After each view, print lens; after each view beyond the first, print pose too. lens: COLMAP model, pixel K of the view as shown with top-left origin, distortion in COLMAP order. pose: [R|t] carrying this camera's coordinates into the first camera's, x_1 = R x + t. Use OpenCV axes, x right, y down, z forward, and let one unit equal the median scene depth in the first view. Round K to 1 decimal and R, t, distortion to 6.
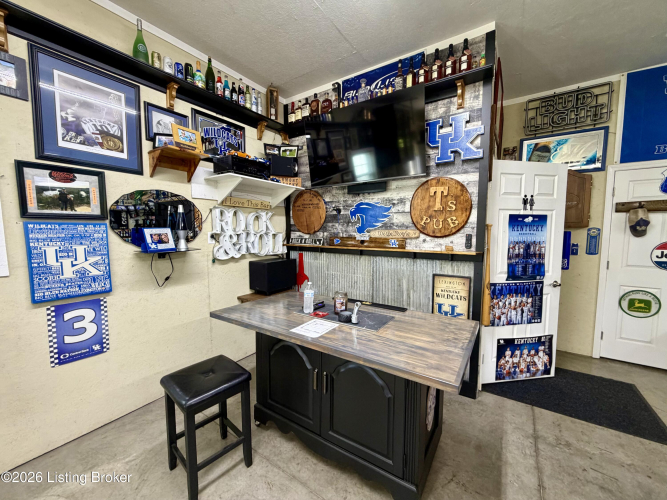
lens RADIAL K [[264.6, 0, 333.7], [0, 264.6, 251.8], [0, 0, 1]] dist [0.000496, -0.000269]
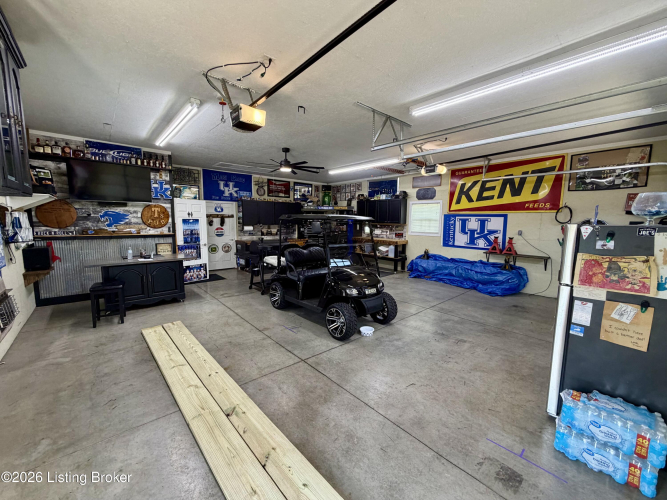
lens RADIAL K [[264.6, 0, 328.7], [0, 264.6, 248.9], [0, 0, 1]] dist [0.000496, -0.000269]
pose [[0.255067, -0.102861, 0.961437, -1.361982], [0.067040, 0.993814, 0.088539, 0.021674], [-0.964597, 0.041871, 0.260385, -1.009256]]
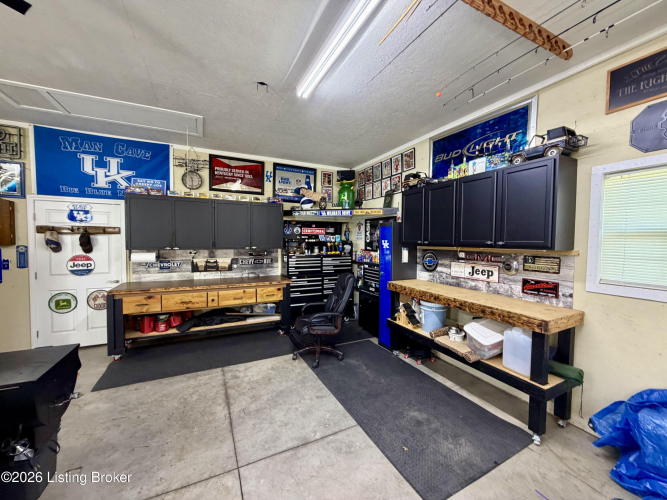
lens RADIAL K [[264.6, 0, 330.2], [0, 264.6, 250.3], [0, 0, 1]] dist [0.000496, -0.000269]
pose [[0.498530, -0.027817, 0.866426, 0.697061], [0.061531, 0.998100, -0.003359, 0.021567], [-0.864686, 0.054986, 0.499294, -0.843393]]
